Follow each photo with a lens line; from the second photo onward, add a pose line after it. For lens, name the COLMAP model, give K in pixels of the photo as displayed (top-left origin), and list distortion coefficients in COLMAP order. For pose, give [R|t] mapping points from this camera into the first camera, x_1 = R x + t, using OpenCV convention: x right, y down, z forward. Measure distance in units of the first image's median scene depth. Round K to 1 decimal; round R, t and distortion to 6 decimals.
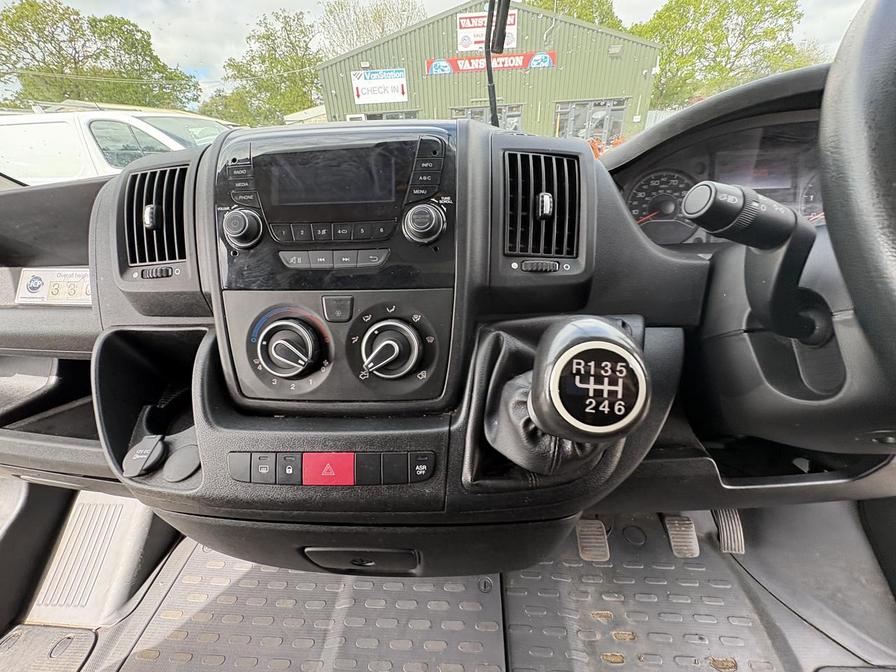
lens RADIAL K [[358.2, 0, 449.0], [0, 358.2, 335.9], [0, 0, 1]] dist [0.001168, 0.000536]
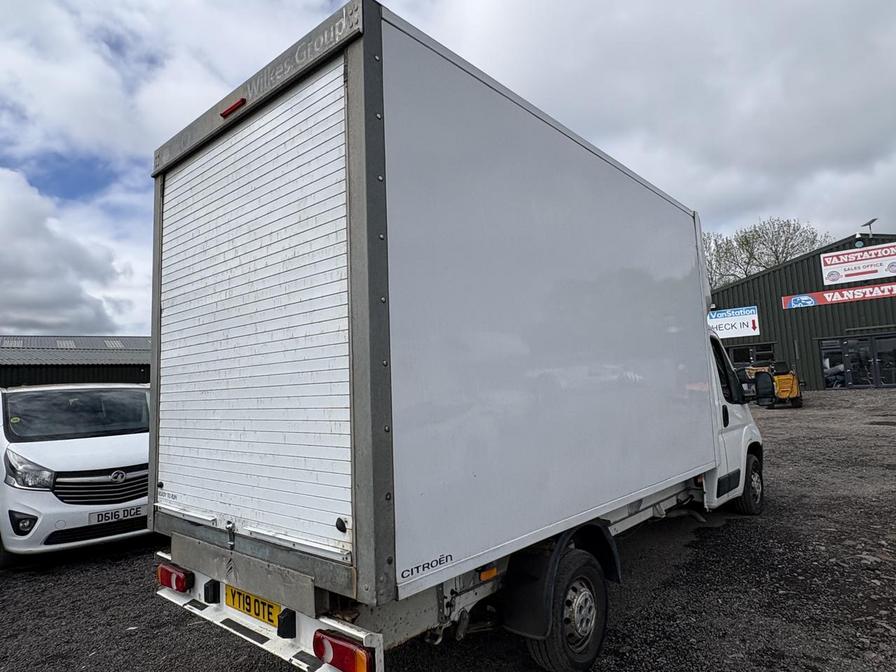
lens RADIAL K [[555.1, 0, 447.8], [0, 555.1, 337.3], [0, 0, 1]] dist [-0.002118, -0.002111]
pose [[0.783872, -0.048667, -0.619012, 0.134564], [-0.287447, 0.855222, -0.431241, 0.177907], [0.550380, 0.515971, 0.656396, -0.346613]]
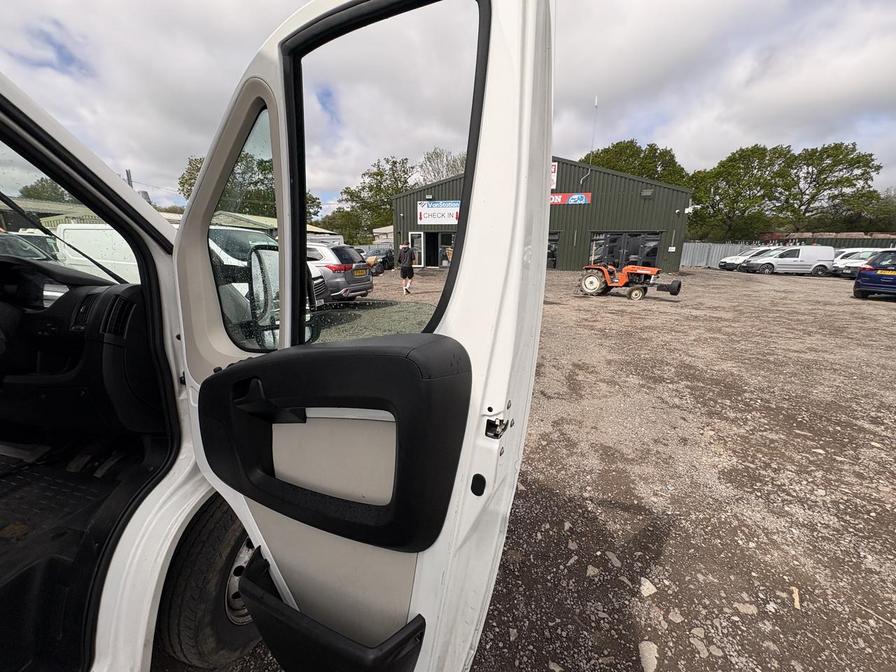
lens RADIAL K [[356.6, 0, 449.3], [0, 356.6, 336.3], [0, 0, 1]] dist [0.003023, 0.000839]
pose [[0.976412, 0.107301, -0.187367, 0.114173], [-0.153403, 0.955420, -0.252270, 0.003917], [0.151946, 0.275062, 0.949344, -0.027389]]
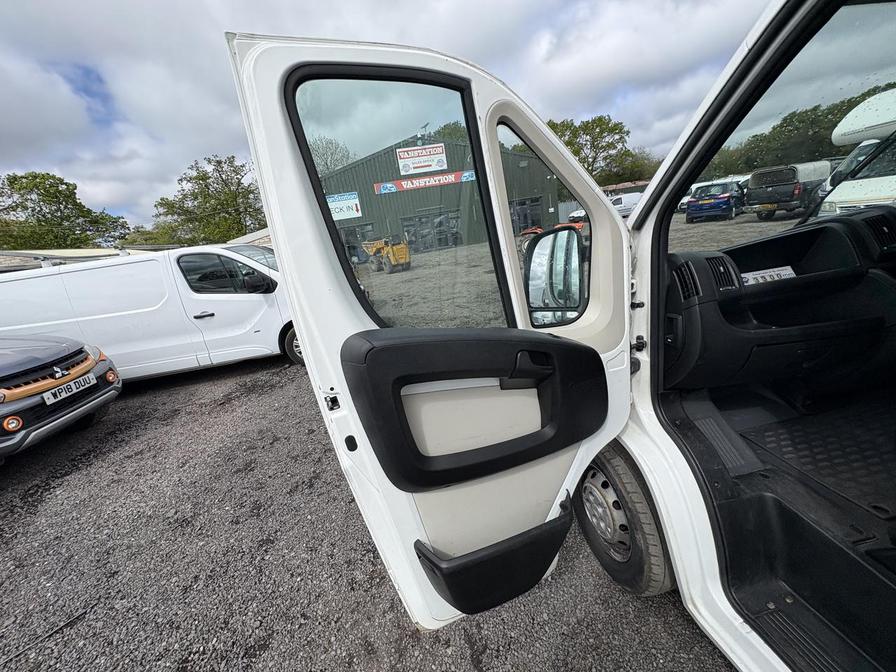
lens RADIAL K [[355.5, 0, 447.0], [0, 355.5, 337.1], [0, 0, 1]] dist [0.002060, -0.000116]
pose [[0.972076, -0.159114, 0.172483, -0.111592], [0.195096, 0.956426, -0.217225, 0.009826], [-0.130403, 0.244810, 0.960762, -0.026780]]
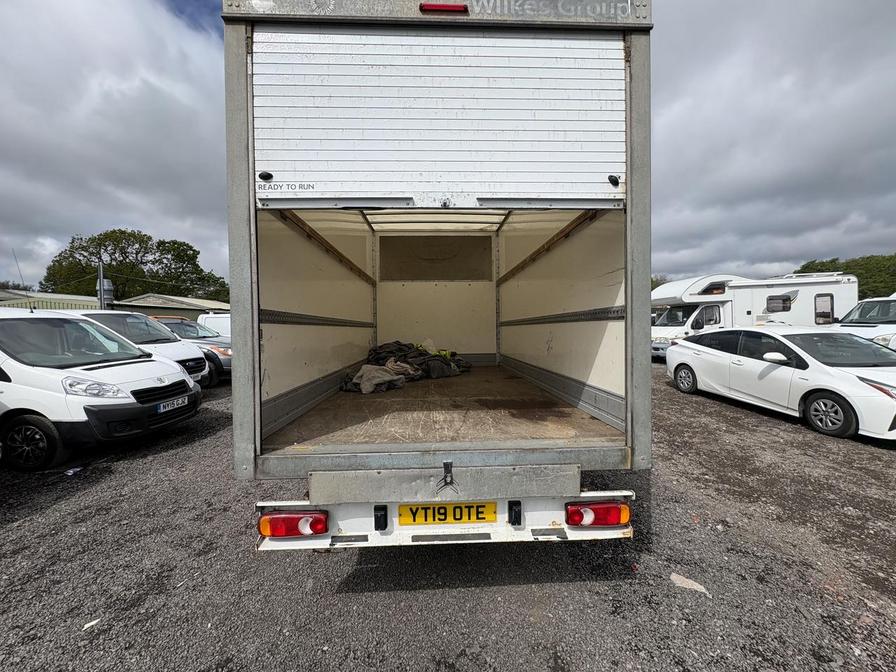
lens RADIAL K [[355.5, 0, 447.0], [0, 355.5, 337.1], [0, 0, 1]] dist [0.002060, -0.000116]
pose [[0.995407, 0.027071, 0.091831, -0.028400], [0.017465, 0.891749, -0.452193, 0.192669], [-0.094132, 0.451720, 0.887180, -0.355334]]
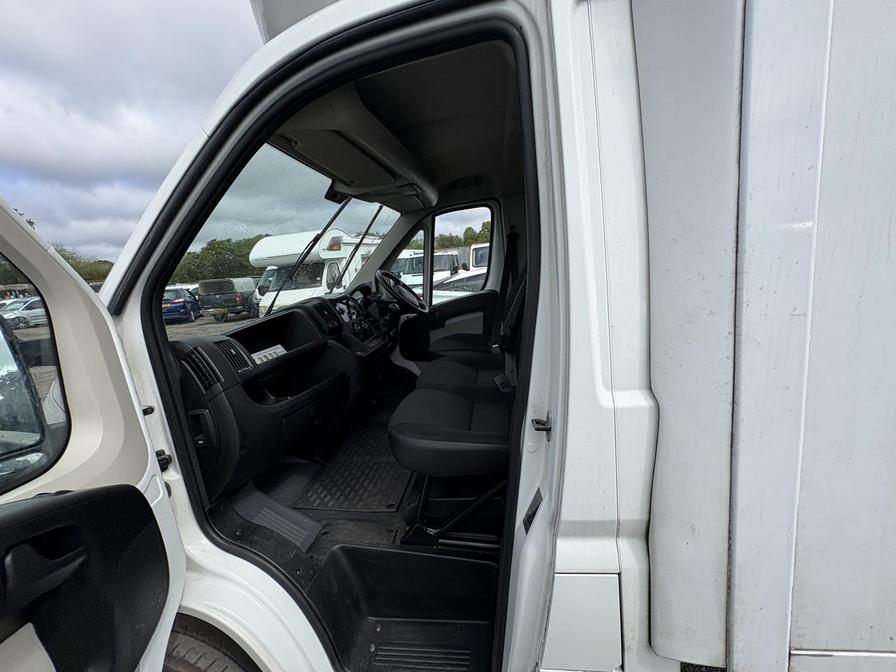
lens RADIAL K [[358.2, 0, 449.0], [0, 358.2, 335.9], [0, 0, 1]] dist [0.001168, 0.000536]
pose [[0.078022, -0.157594, 0.984417, -0.108586], [0.567284, 0.819003, 0.086151, 0.007738], [-0.819818, 0.551723, 0.153301, -0.017429]]
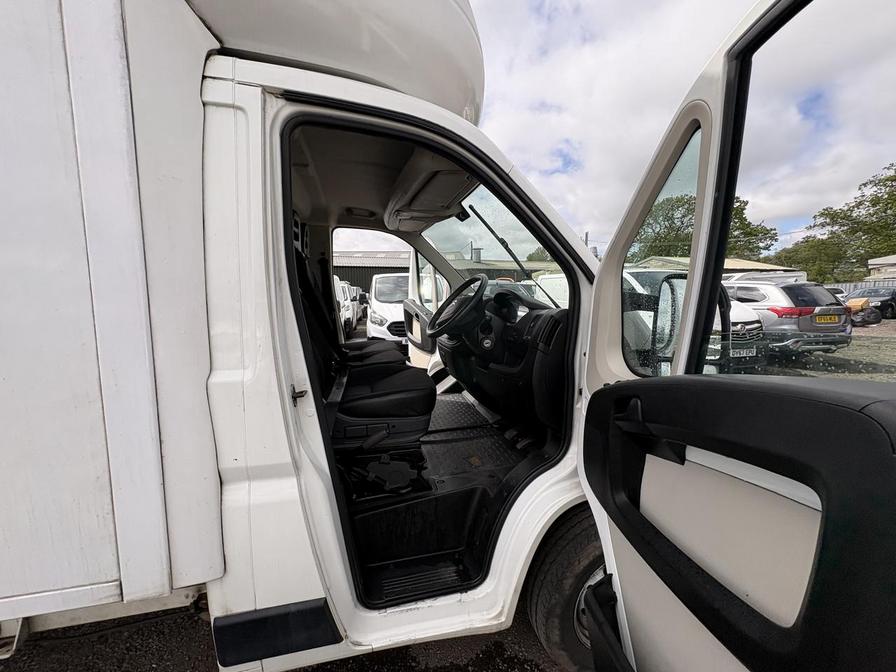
lens RADIAL K [[362.4, 0, 448.5], [0, 362.4, 336.4], [0, 0, 1]] dist [0.002485, 0.000076]
pose [[0.303784, 0.161014, -0.939037, 0.117097], [-0.472544, 0.881306, -0.001756, 0.006058], [0.827296, 0.444269, 0.343812, -0.024843]]
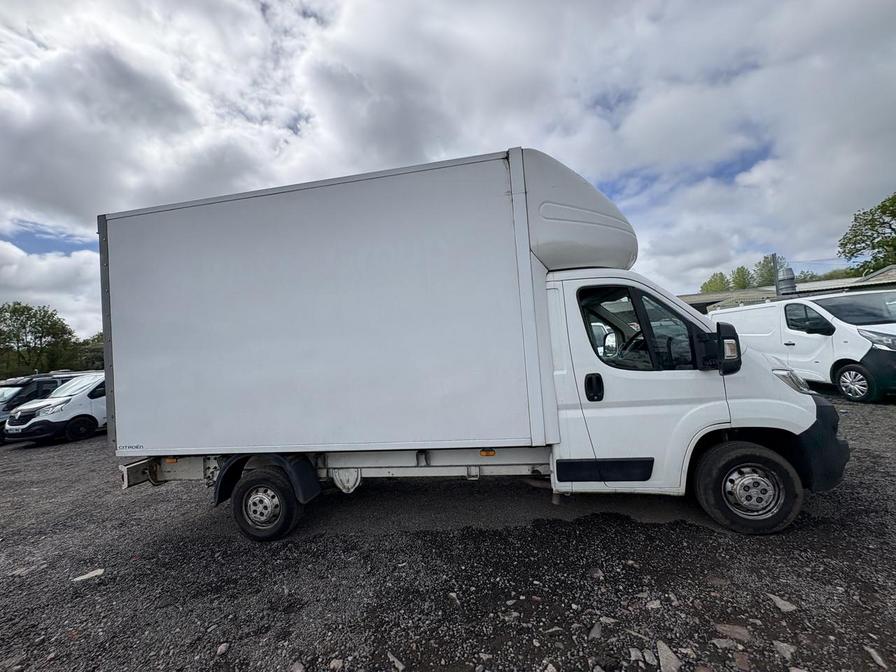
lens RADIAL K [[362.8, 0, 447.1], [0, 362.8, 331.9], [0, 0, 1]] dist [-0.000431, -0.000381]
pose [[-0.100053, 0.013588, -0.994889, 0.234636], [-0.403913, 0.913255, 0.053094, 0.023322], [0.909309, 0.407161, -0.085886, -0.074273]]
